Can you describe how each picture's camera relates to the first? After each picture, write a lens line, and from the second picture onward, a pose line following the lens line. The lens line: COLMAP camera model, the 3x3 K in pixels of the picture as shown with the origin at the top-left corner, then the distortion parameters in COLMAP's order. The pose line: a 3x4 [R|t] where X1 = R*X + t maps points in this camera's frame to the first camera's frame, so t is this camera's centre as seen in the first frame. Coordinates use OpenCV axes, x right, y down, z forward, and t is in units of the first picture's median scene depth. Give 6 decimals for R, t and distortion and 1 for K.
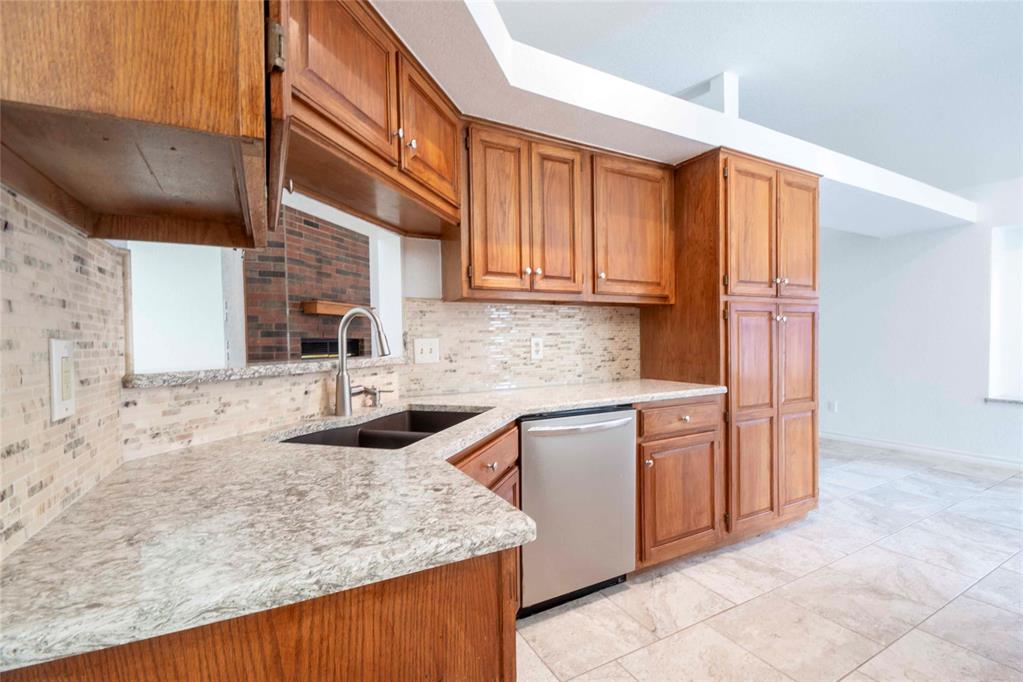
lens RADIAL K [[467.4, 0, 534.2], [0, 467.4, 339.3], [0, 0, 1]] dist [-0.003693, -0.008501]
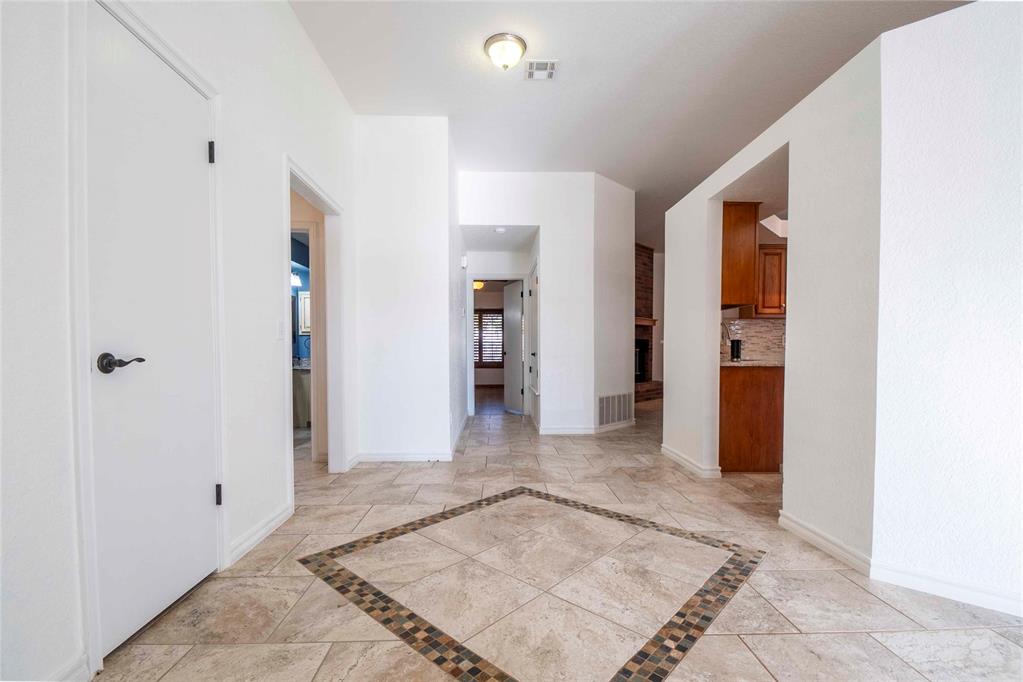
lens RADIAL K [[467.4, 0, 516.6], [0, 467.4, 366.1], [0, 0, 1]] dist [-0.003693, -0.008501]
pose [[0.886357, 0.034451, -0.461719, -0.045743], [-0.015791, 0.998897, 0.044219, 0.031273], [0.462733, -0.031903, 0.885923, -0.718693]]
